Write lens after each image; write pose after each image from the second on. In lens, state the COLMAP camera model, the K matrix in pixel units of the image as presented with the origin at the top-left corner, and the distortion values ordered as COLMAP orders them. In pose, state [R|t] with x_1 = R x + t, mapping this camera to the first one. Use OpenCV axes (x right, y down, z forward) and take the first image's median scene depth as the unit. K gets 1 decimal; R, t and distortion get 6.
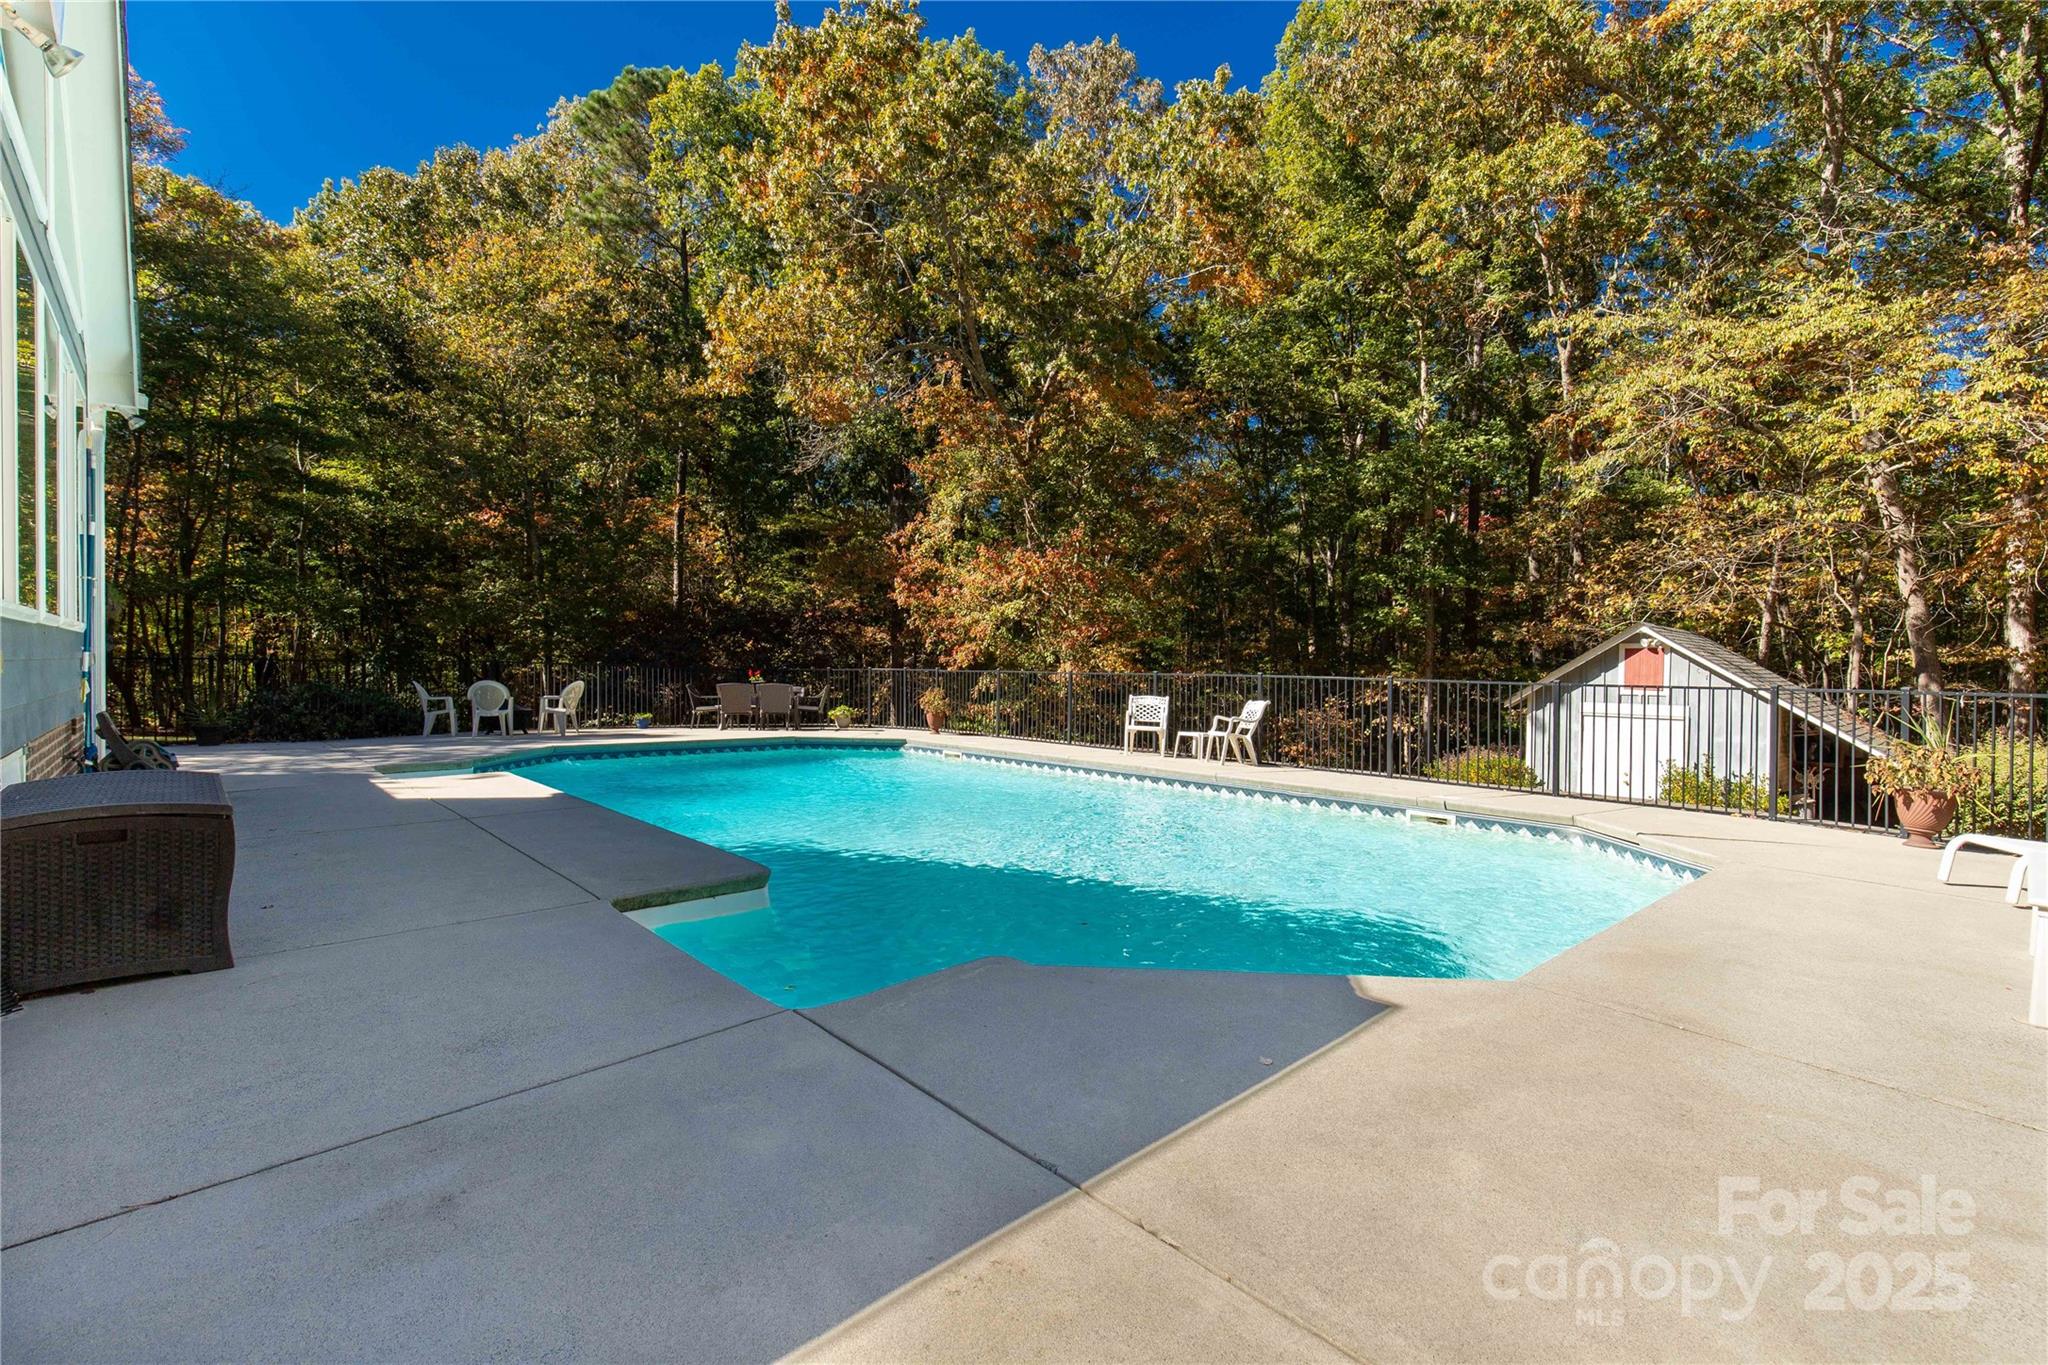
lens RADIAL K [[876.1, 0, 1024.0], [0, 876.1, 682.5], [0, 0, 1]] dist [0.028904, 0.000151]
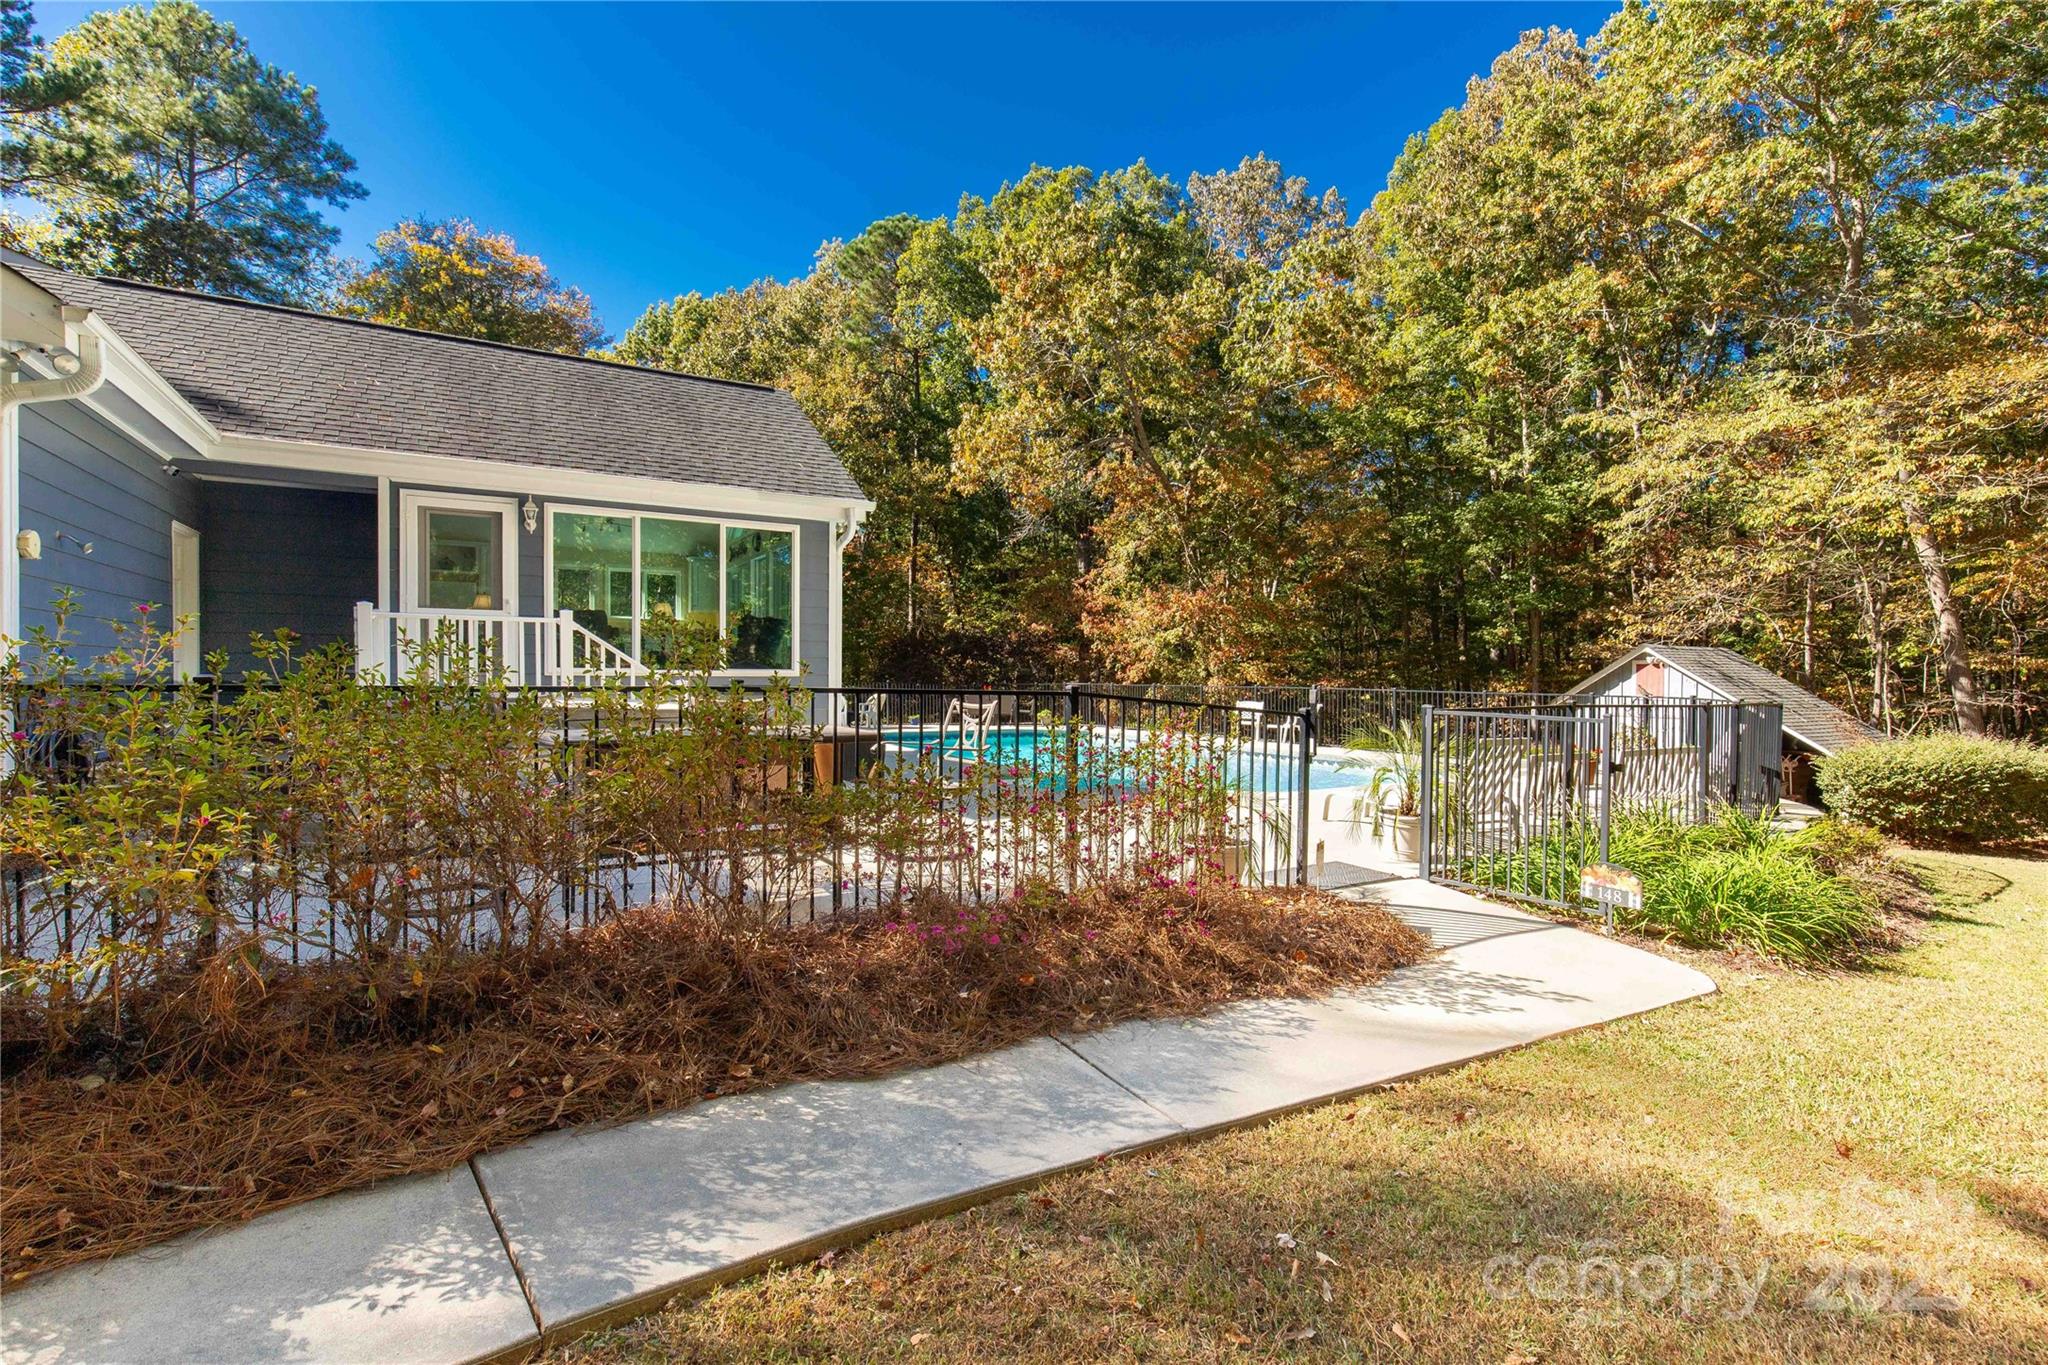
lens RADIAL K [[911.7, 0, 1024.0], [0, 911.7, 682.5], [0, 0, 1]] dist [0.003567, 0.000031]
pose [[0.978588, -0.008826, -0.205641, 0.046058], [0.006693, 0.999916, -0.011062, -0.001608], [0.205721, 0.009449, 0.978565, -0.343458]]
